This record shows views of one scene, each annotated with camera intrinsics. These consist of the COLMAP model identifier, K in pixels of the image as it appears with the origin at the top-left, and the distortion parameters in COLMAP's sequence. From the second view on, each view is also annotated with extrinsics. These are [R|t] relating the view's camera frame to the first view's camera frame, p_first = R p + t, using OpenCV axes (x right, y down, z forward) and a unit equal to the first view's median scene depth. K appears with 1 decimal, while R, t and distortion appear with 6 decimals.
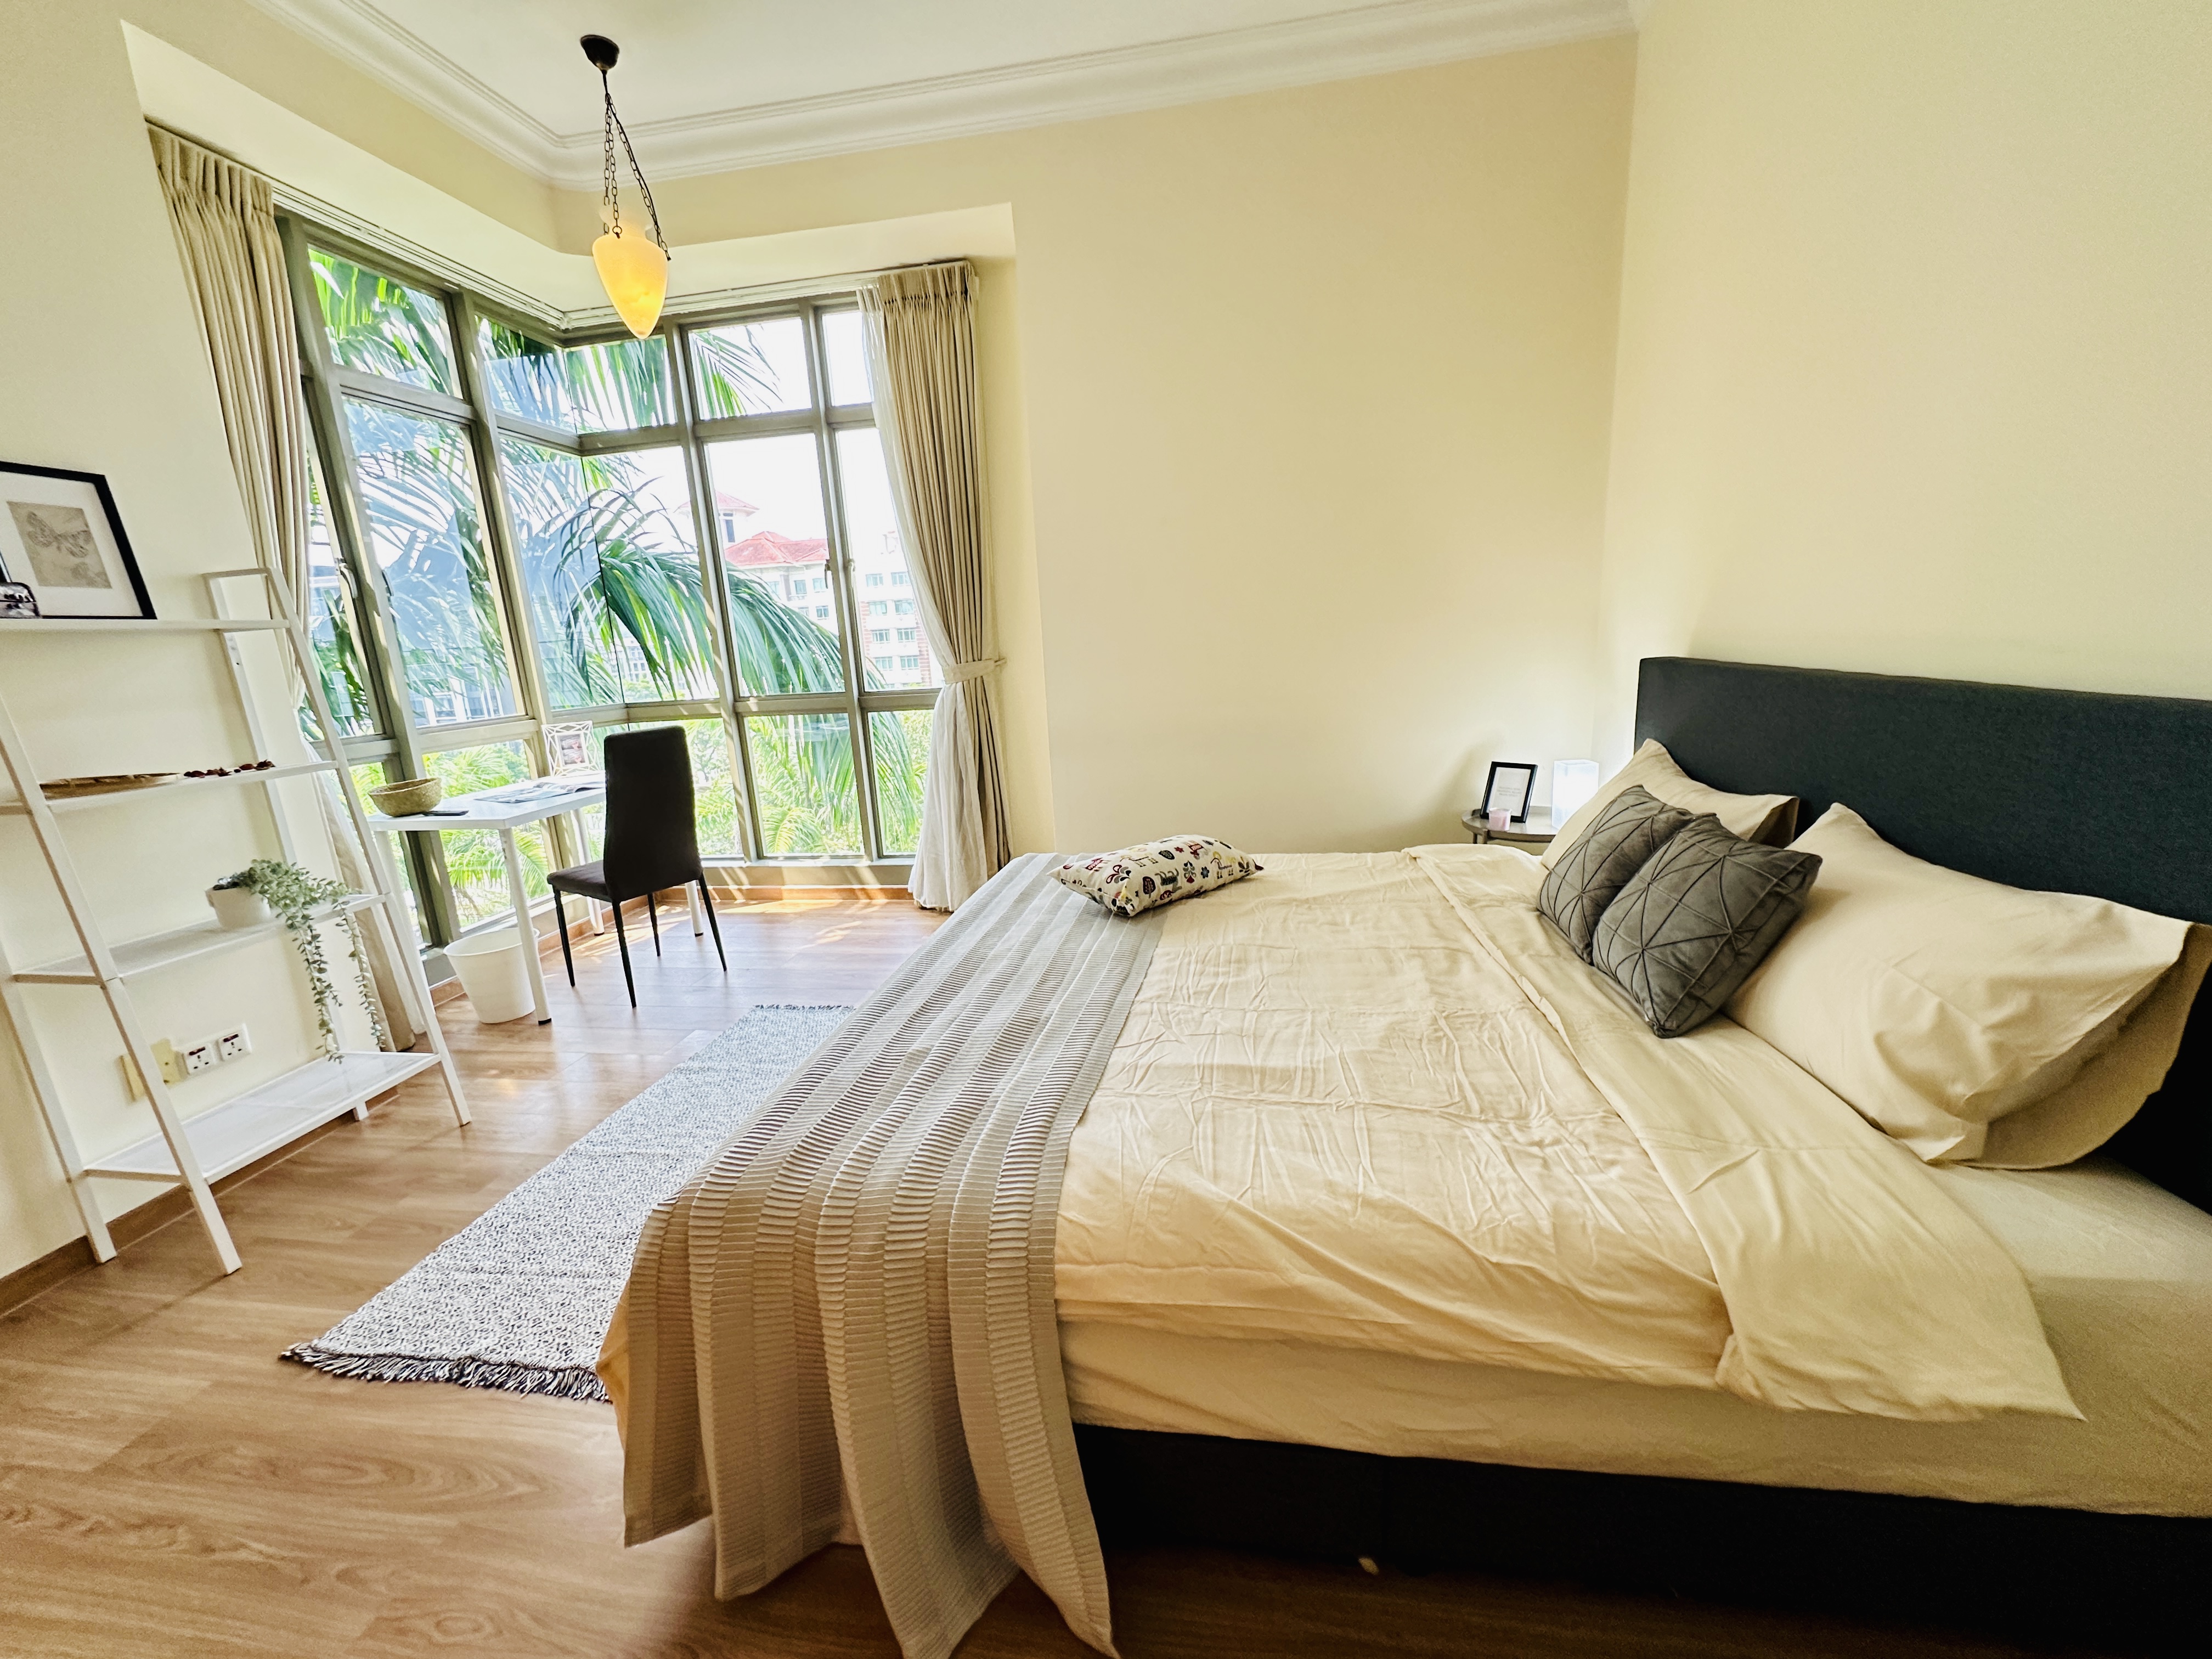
lens RADIAL K [[881.1, 0, 1104.0], [0, 881.1, 835.5], [0, 0, 1]] dist [-0.002488, 0.000707]
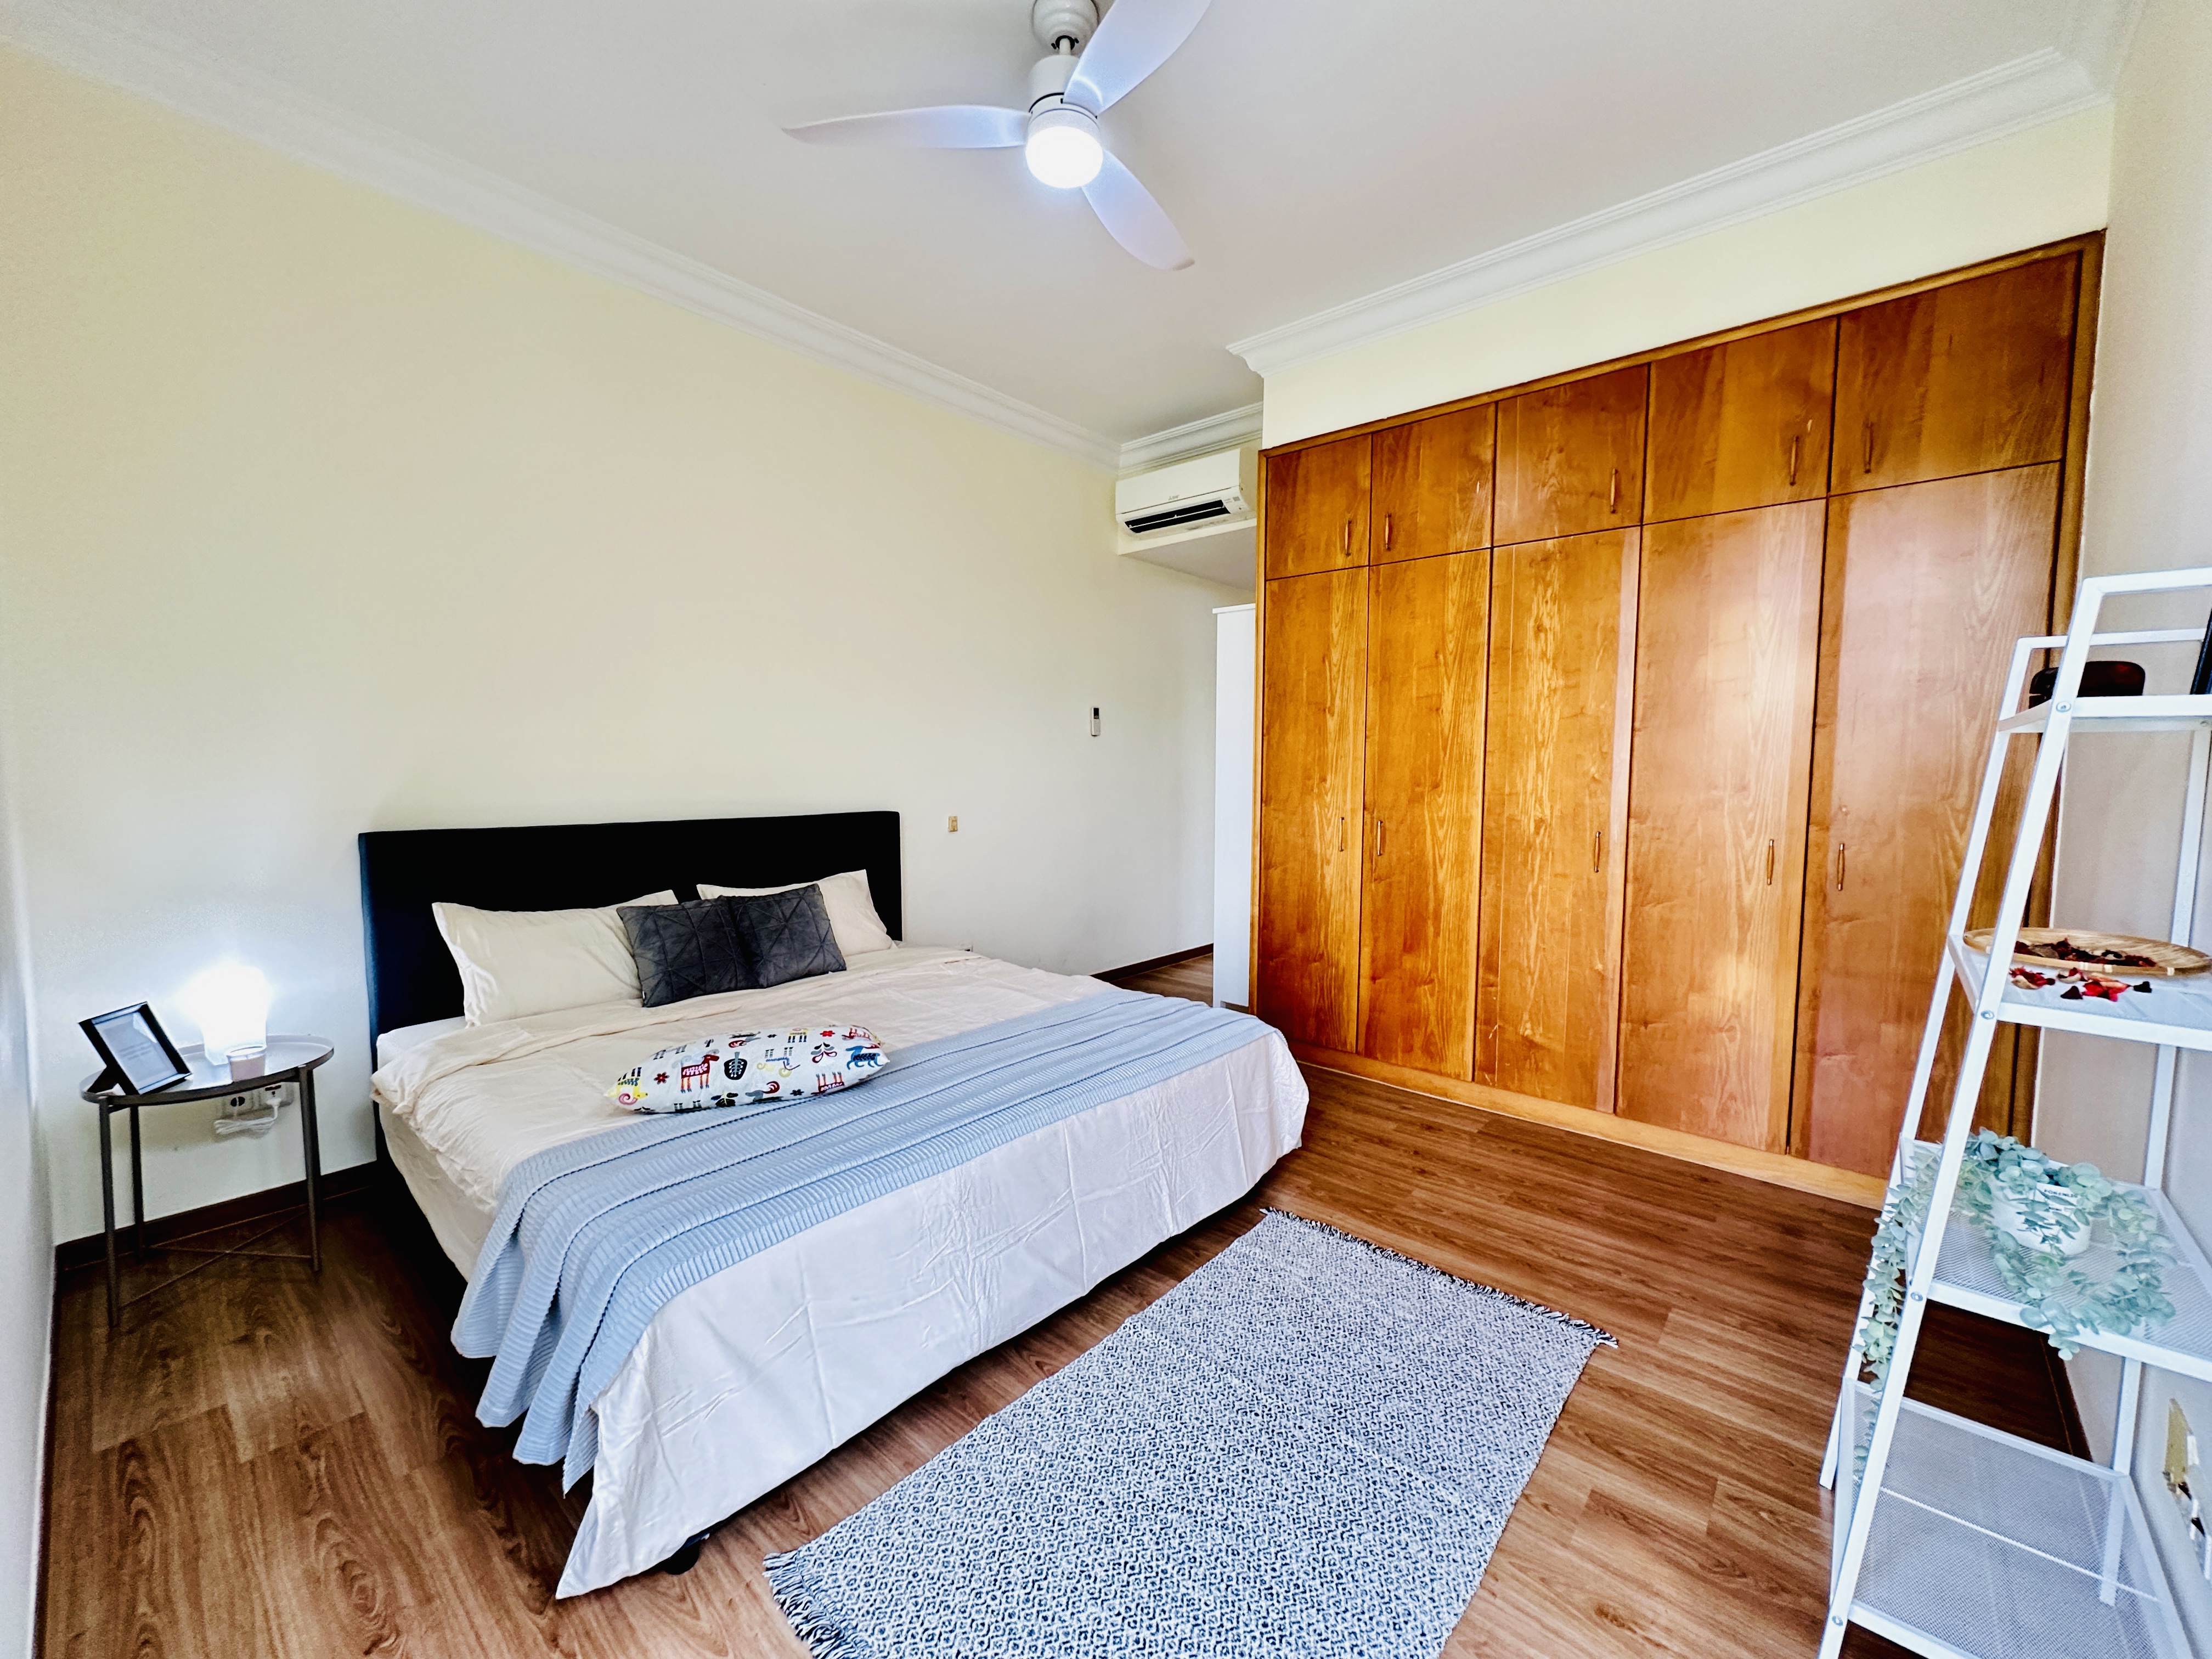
lens RADIAL K [[881.1, 0, 1107.4], [0, 881.1, 829.9], [0, 0, 1]] dist [-0.002488, 0.000707]
pose [[-0.847817, 0.009088, 0.530210, -0.459186], [0.156700, 0.959496, 0.234120, -0.221831], [-0.506607, 0.281575, -0.814902, 0.996345]]
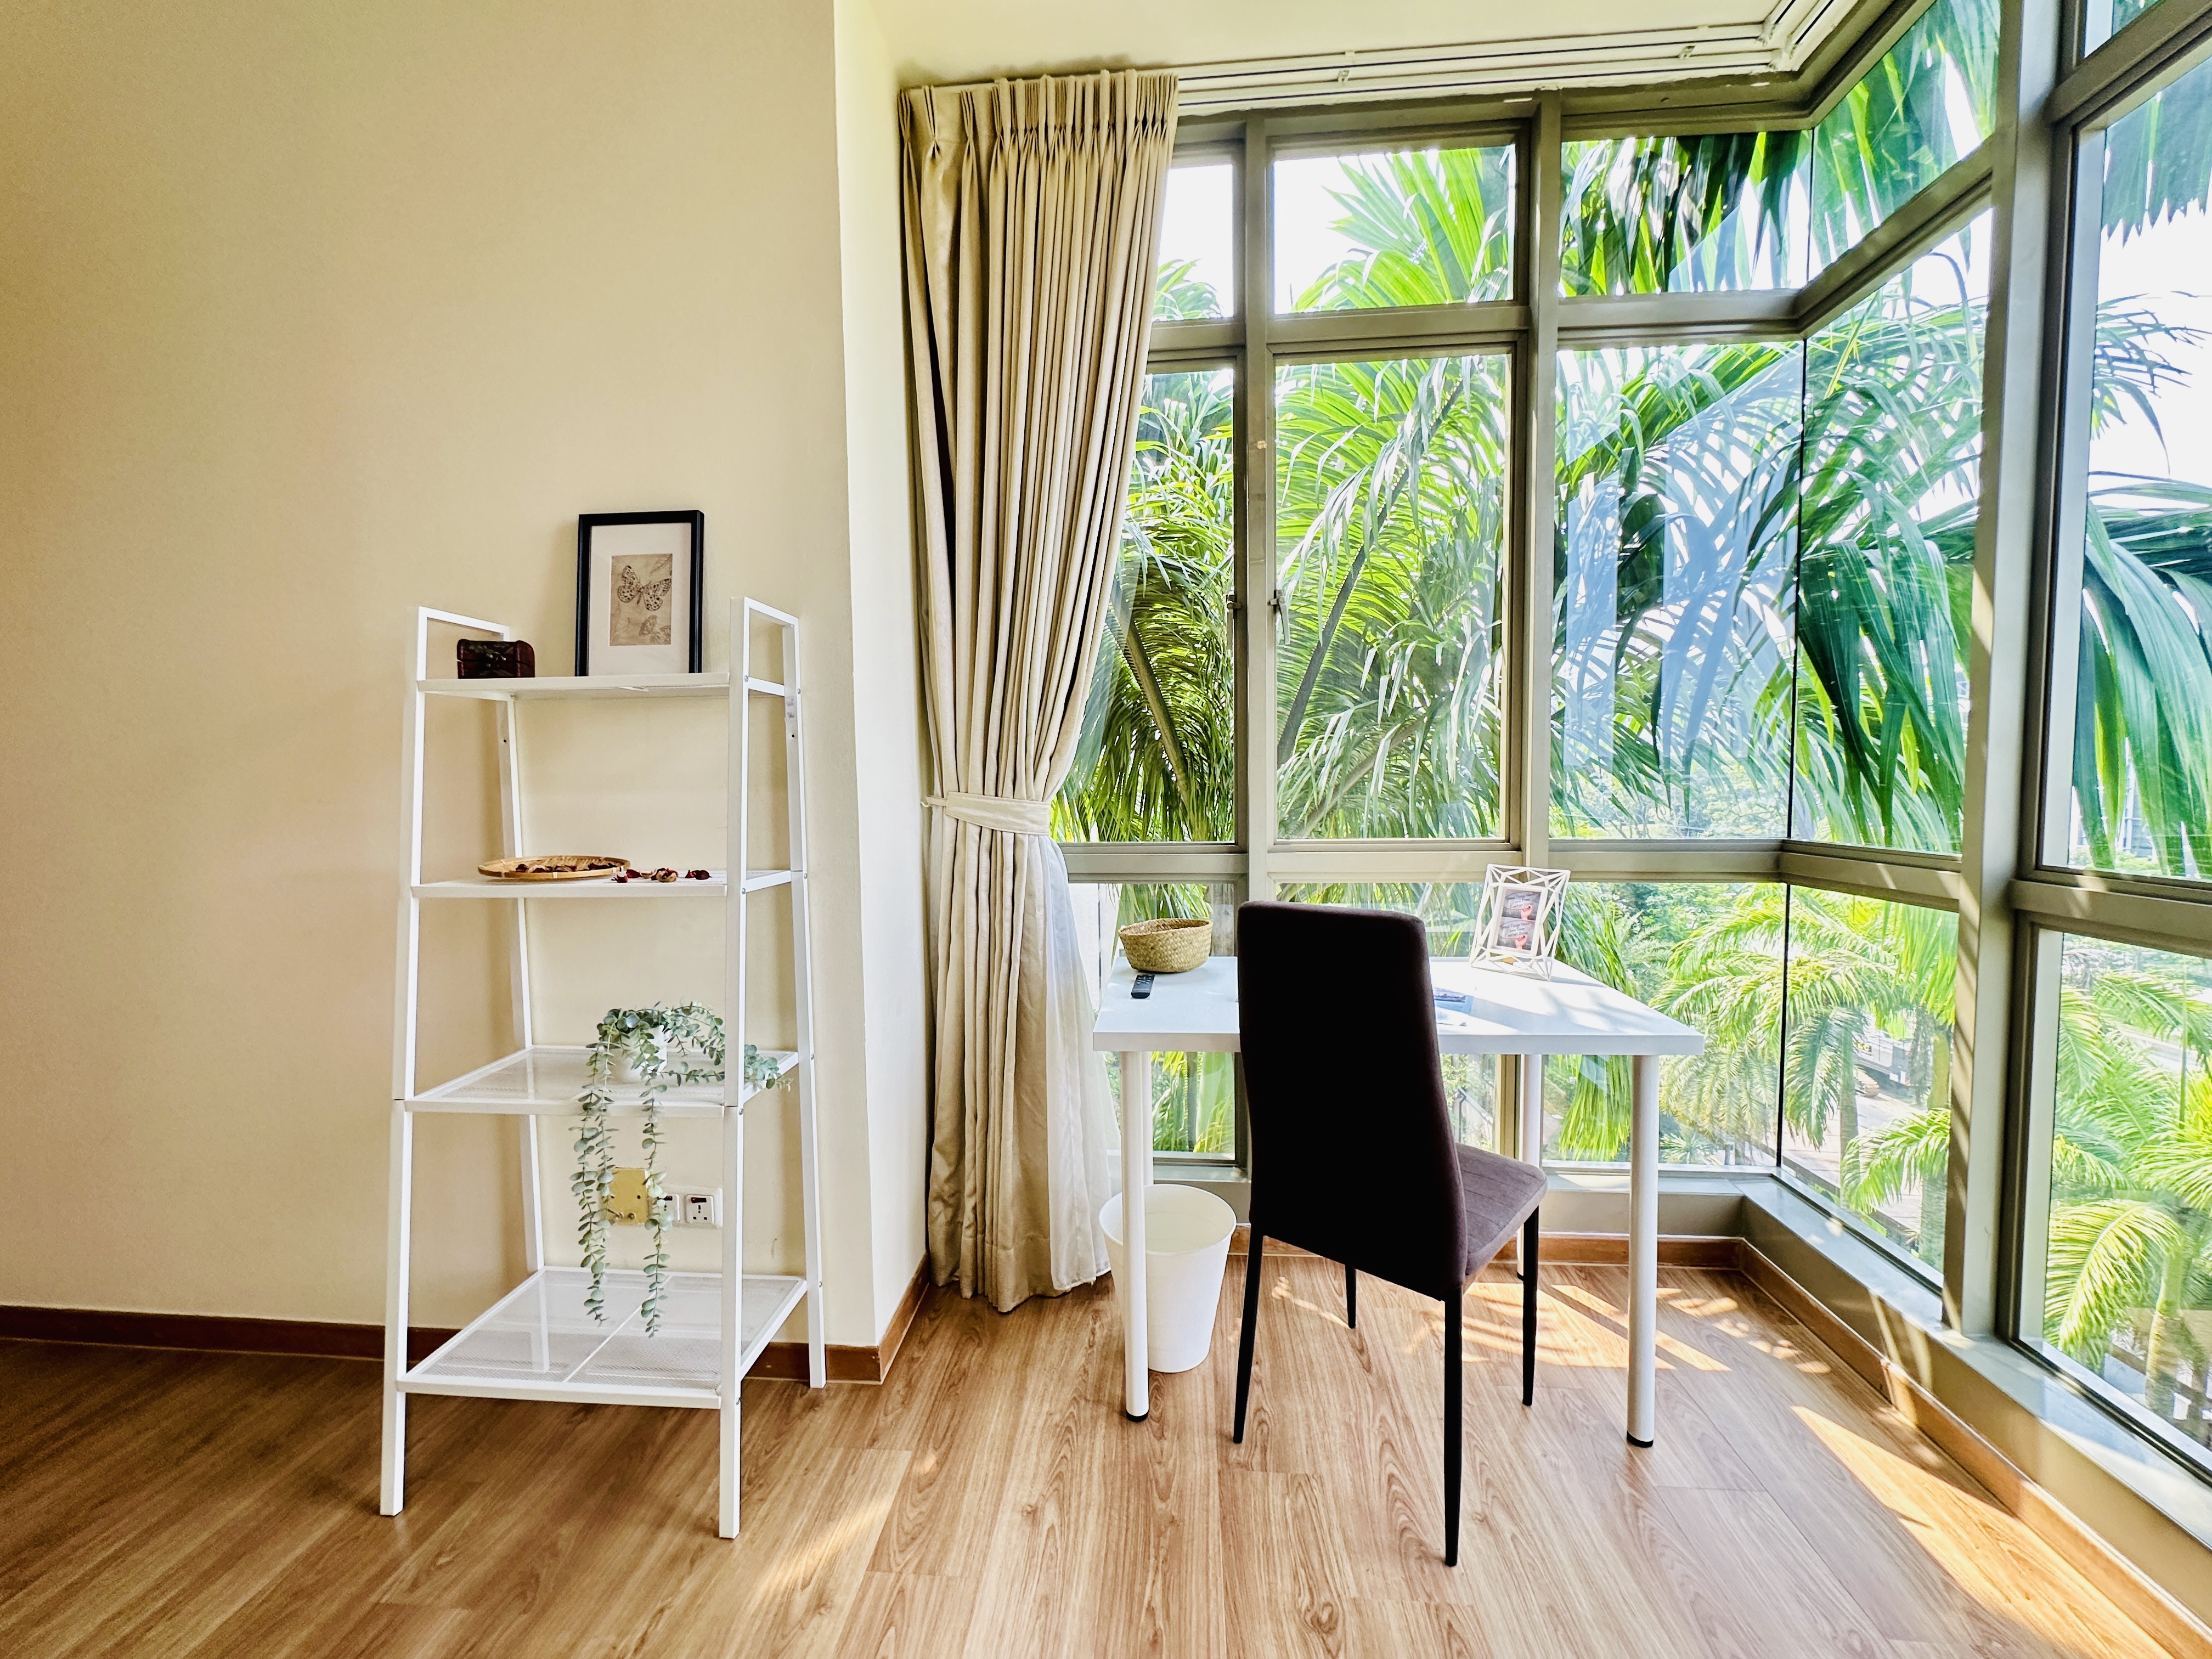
lens RADIAL K [[881.1, 0, 1109.8], [0, 881.1, 820.8], [0, 0, 1]] dist [-0.002488, 0.000707]
pose [[0.074293, 0.105991, -0.991588, -0.136493], [-0.213081, 0.973059, 0.088046, -0.155645], [0.974206, 0.204747, 0.094876, 0.756450]]
